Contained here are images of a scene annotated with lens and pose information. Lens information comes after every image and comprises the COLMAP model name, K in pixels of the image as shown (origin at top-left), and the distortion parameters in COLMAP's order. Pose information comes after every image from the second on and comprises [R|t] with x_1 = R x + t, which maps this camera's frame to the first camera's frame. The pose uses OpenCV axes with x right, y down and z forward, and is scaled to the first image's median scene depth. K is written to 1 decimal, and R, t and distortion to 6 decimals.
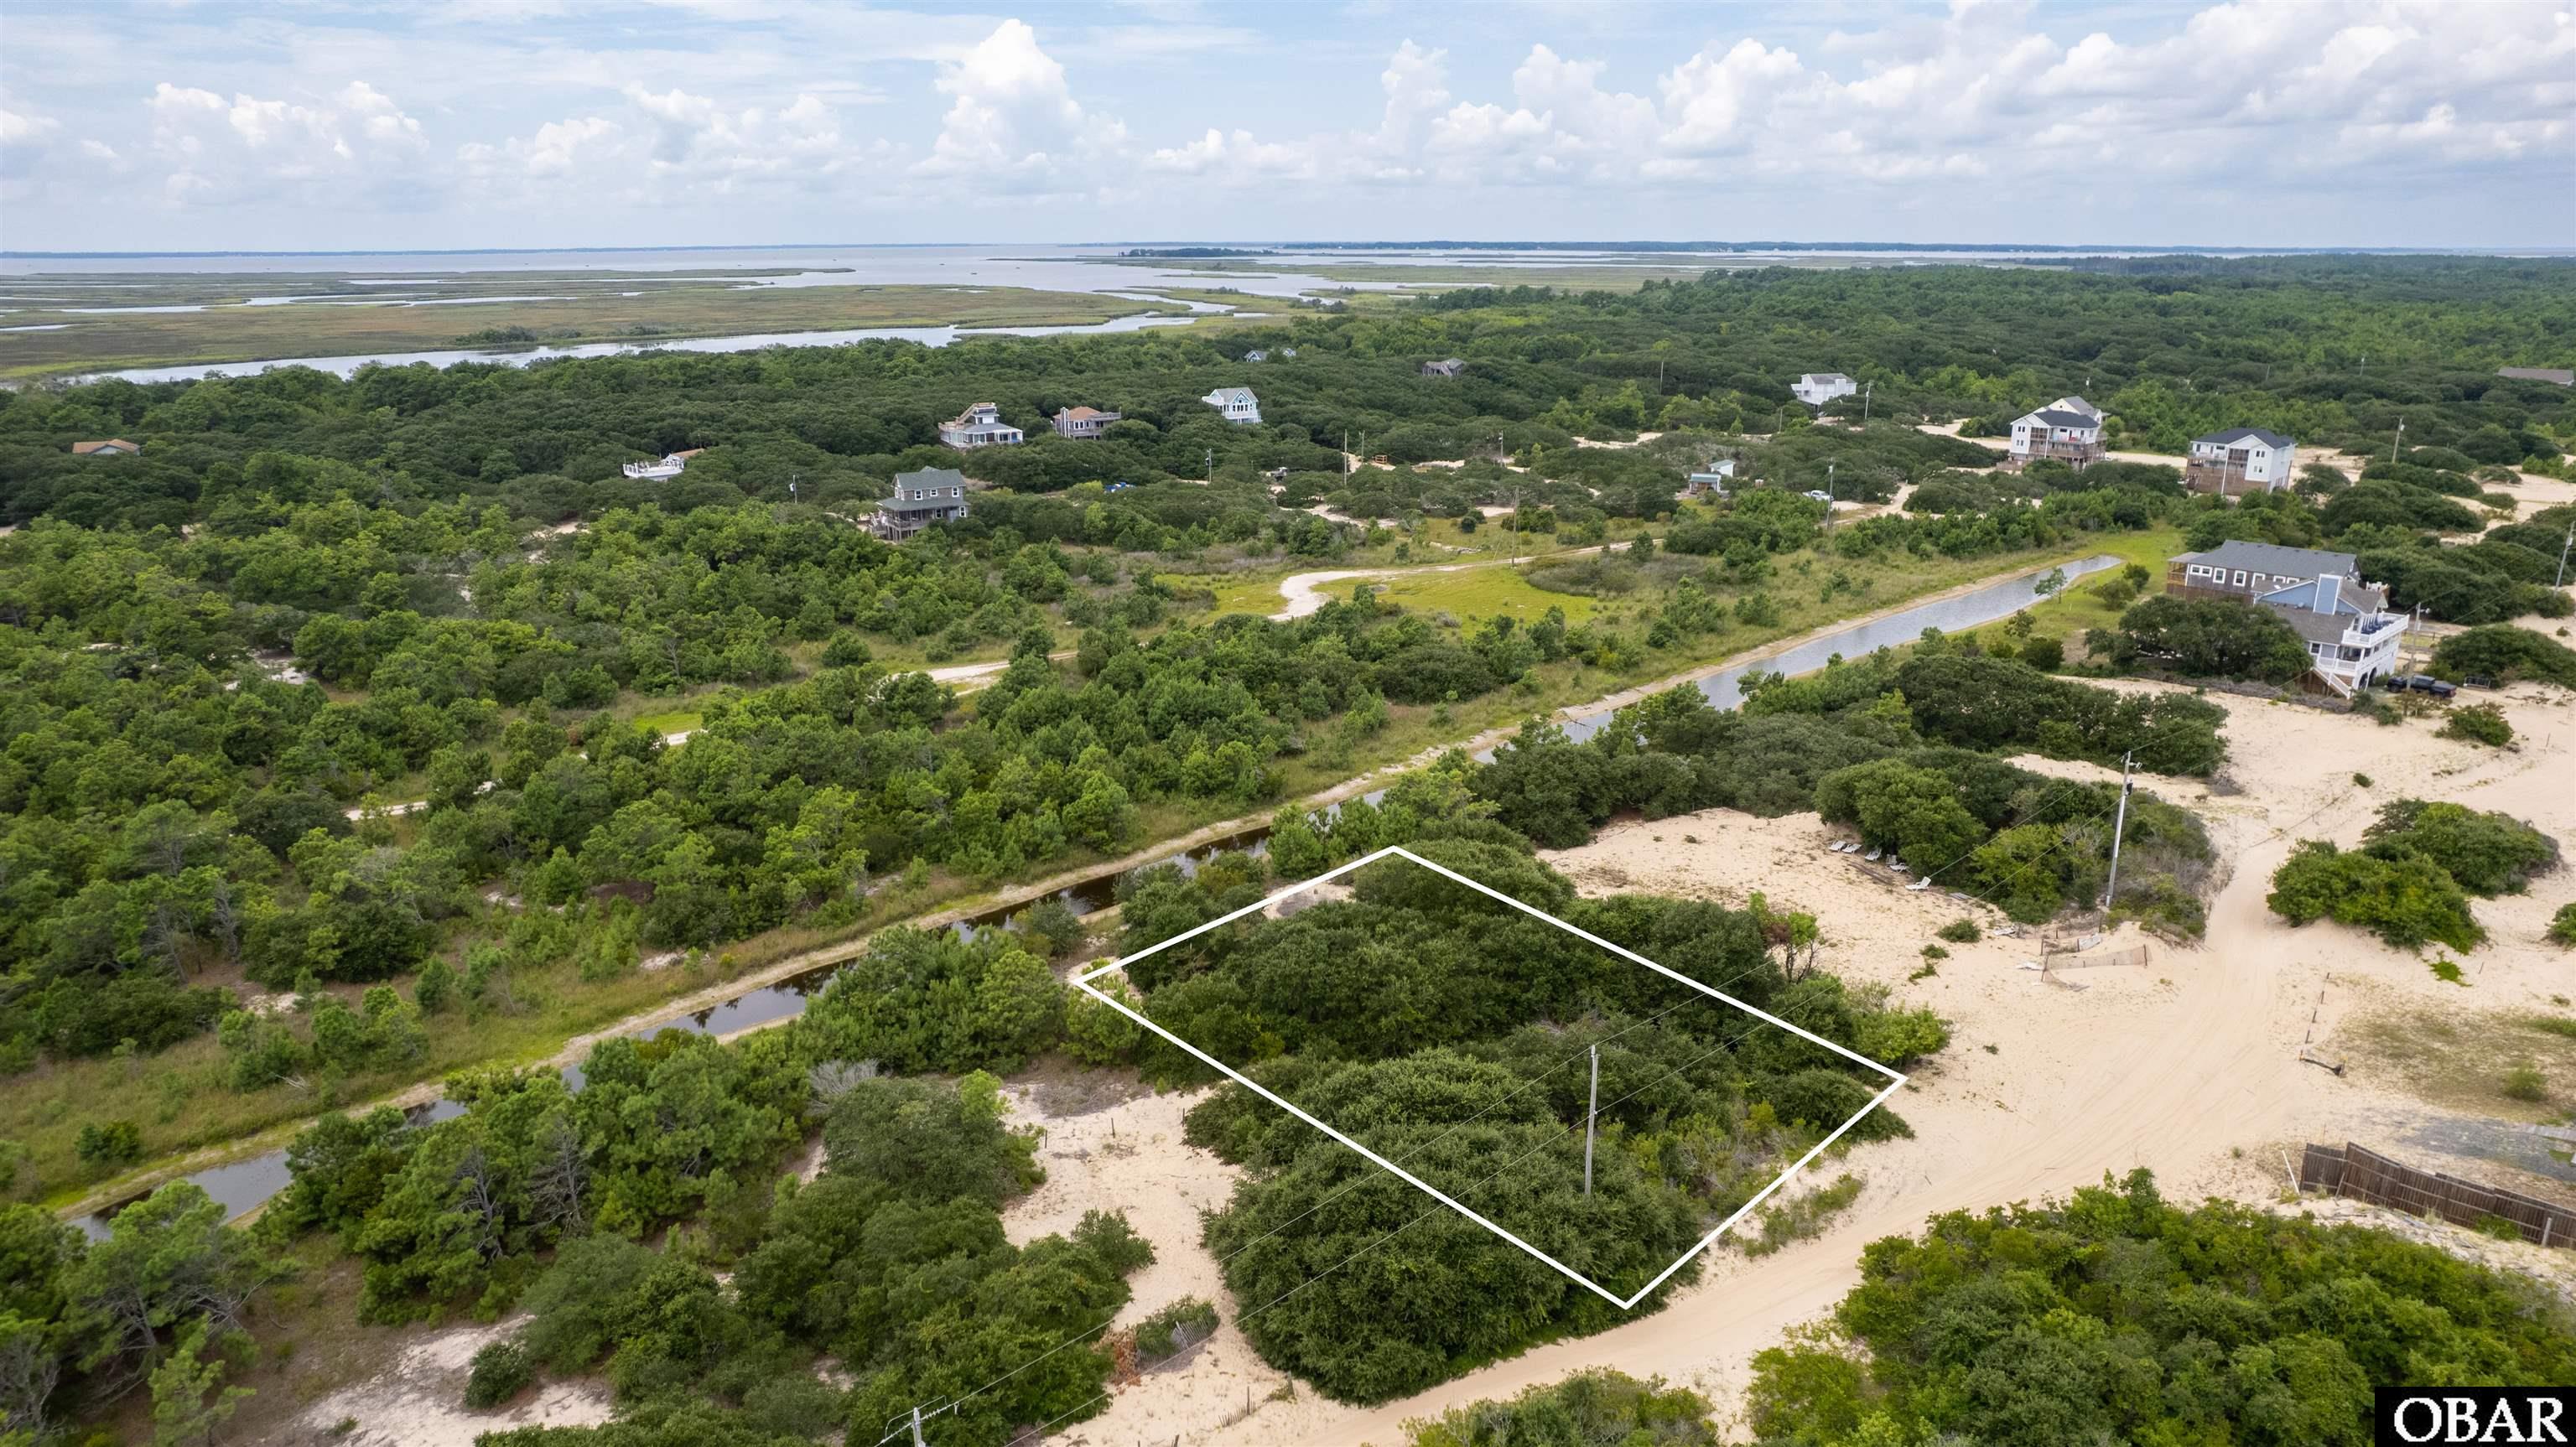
lens RADIAL K [[1654.2, 0, 1287.1], [0, 1654.2, 734.5], [0, 0, 1]] dist [-0.080420, 0.073465]
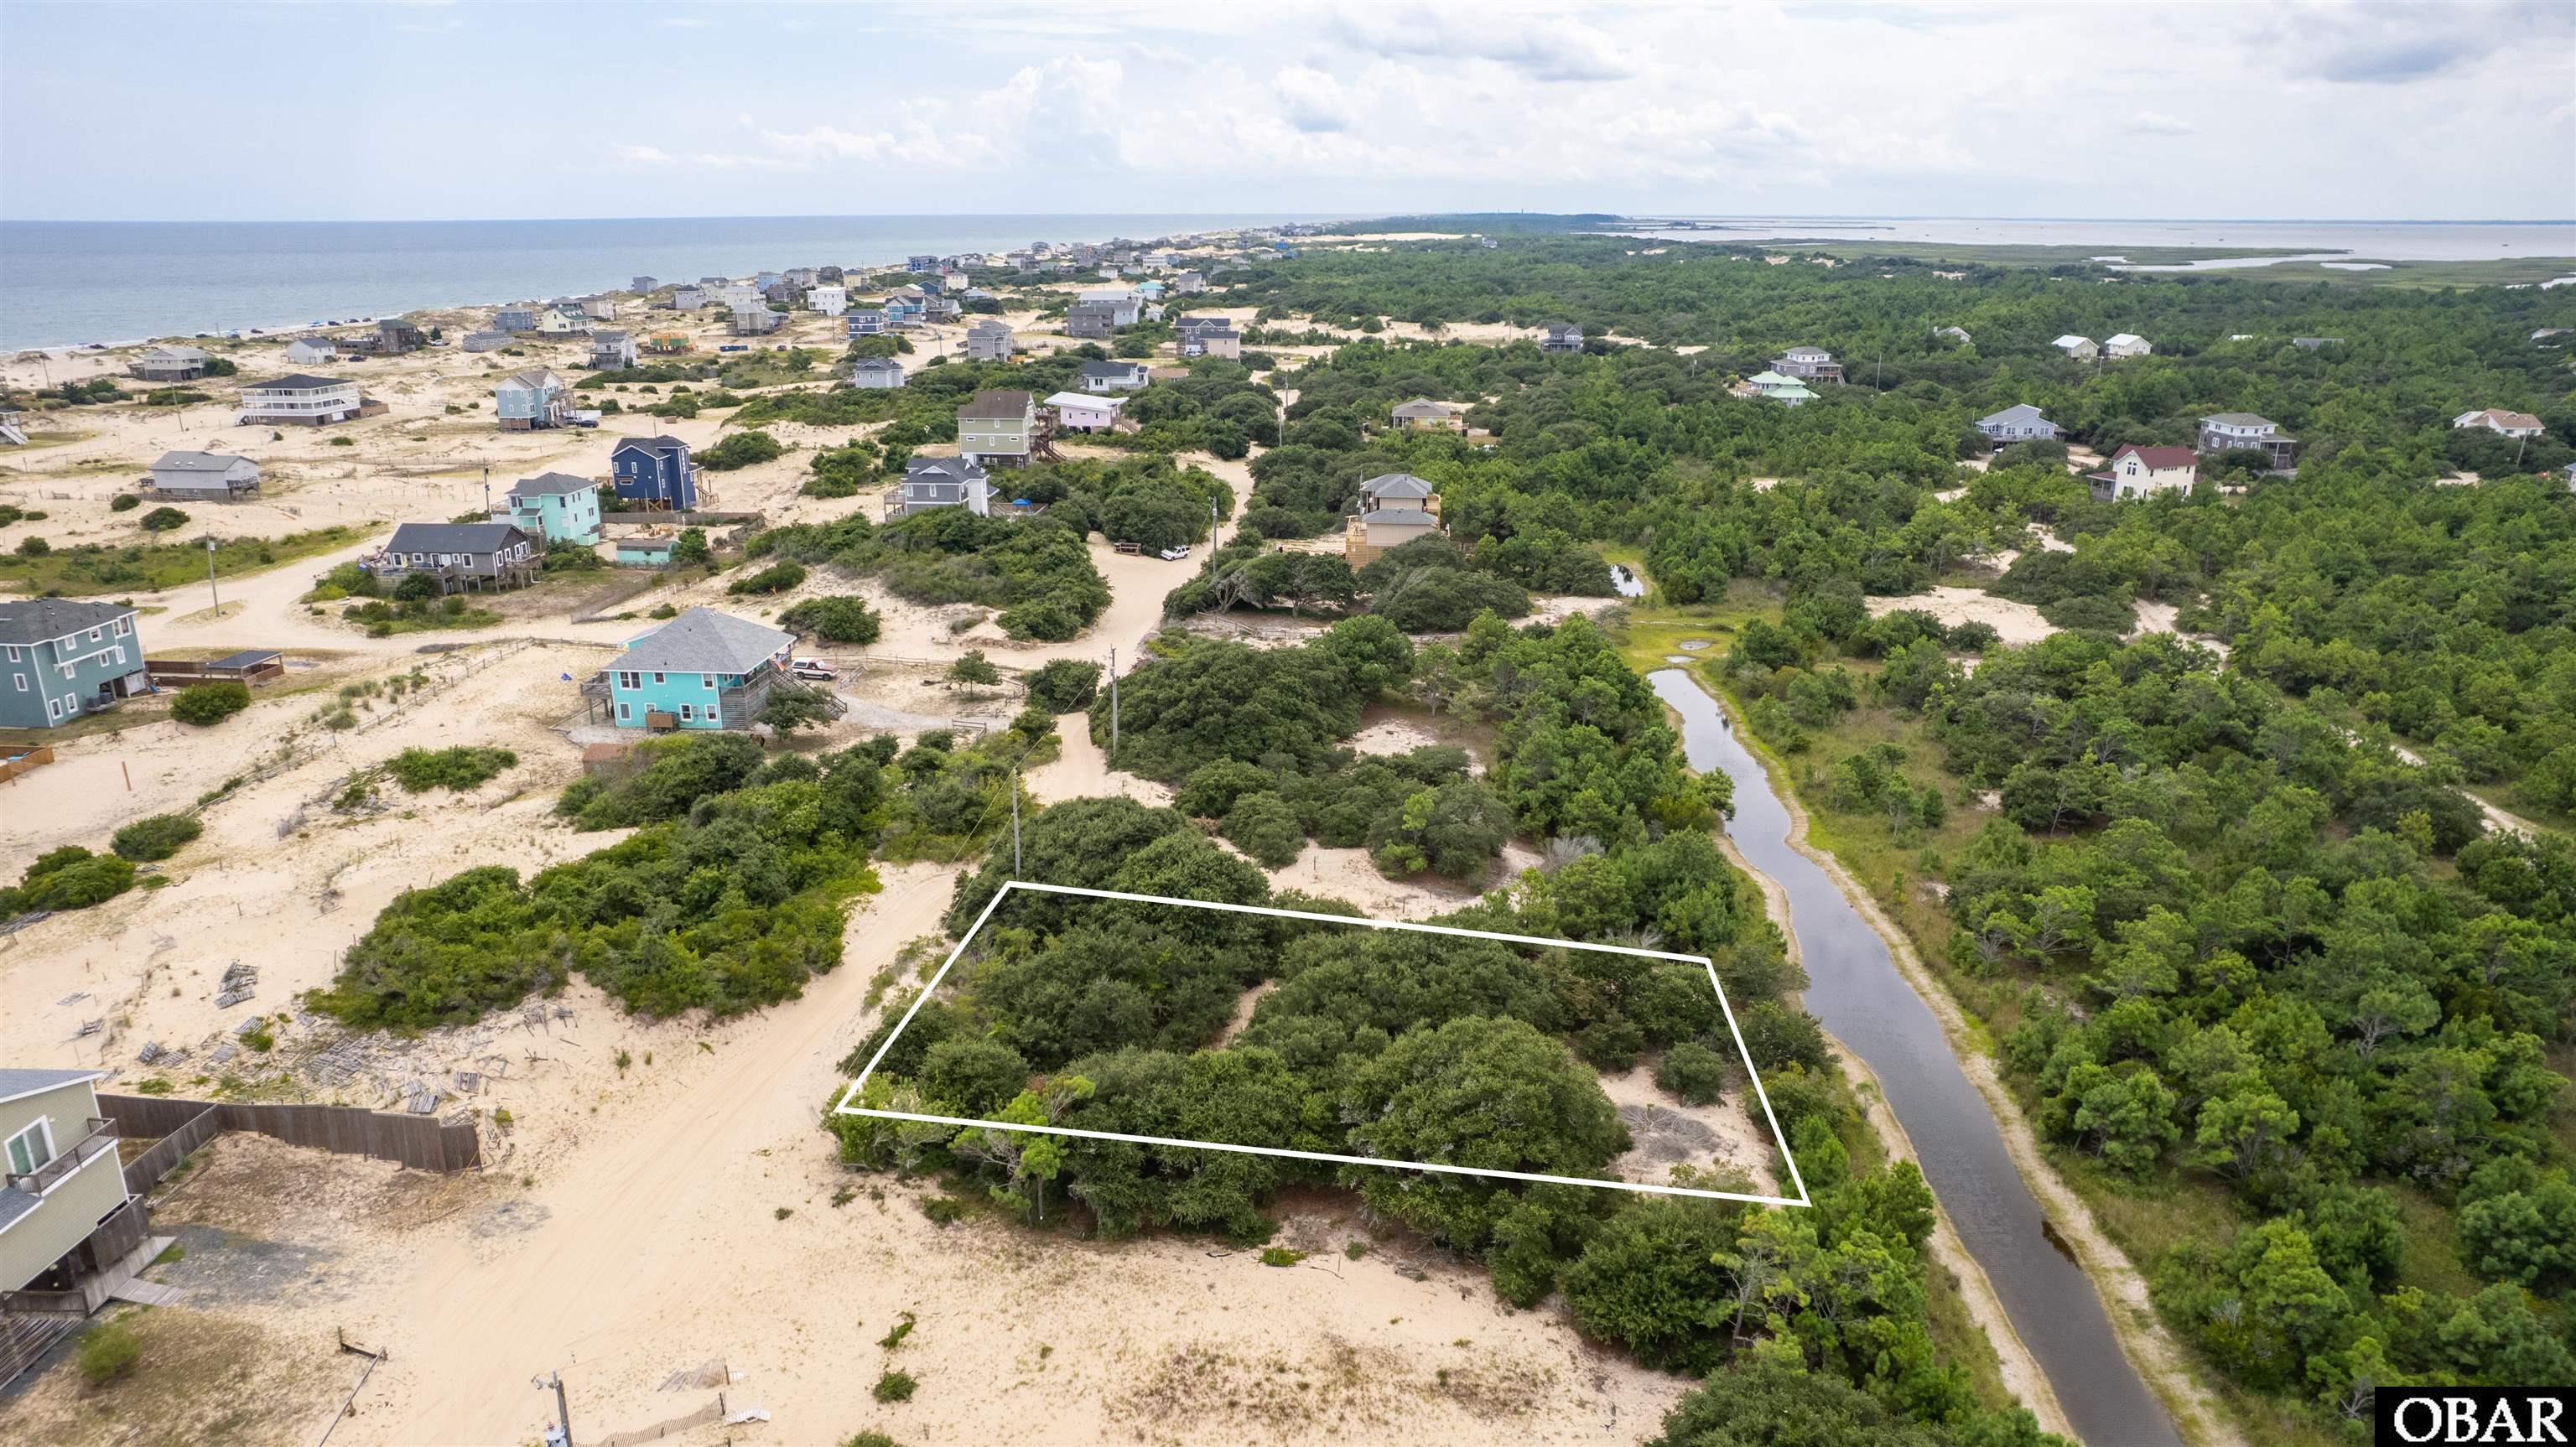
lens RADIAL K [[1654.2, 0, 1278.8], [0, 1654.2, 715.4], [0, 0, 1]] dist [-0.080420, 0.073465]
pose [[-0.744384, 0.199208, -0.637345, 0.459279], [-0.192352, 0.850037, 0.490344, -0.304147], [0.639447, 0.487599, -0.594436, 0.971844]]
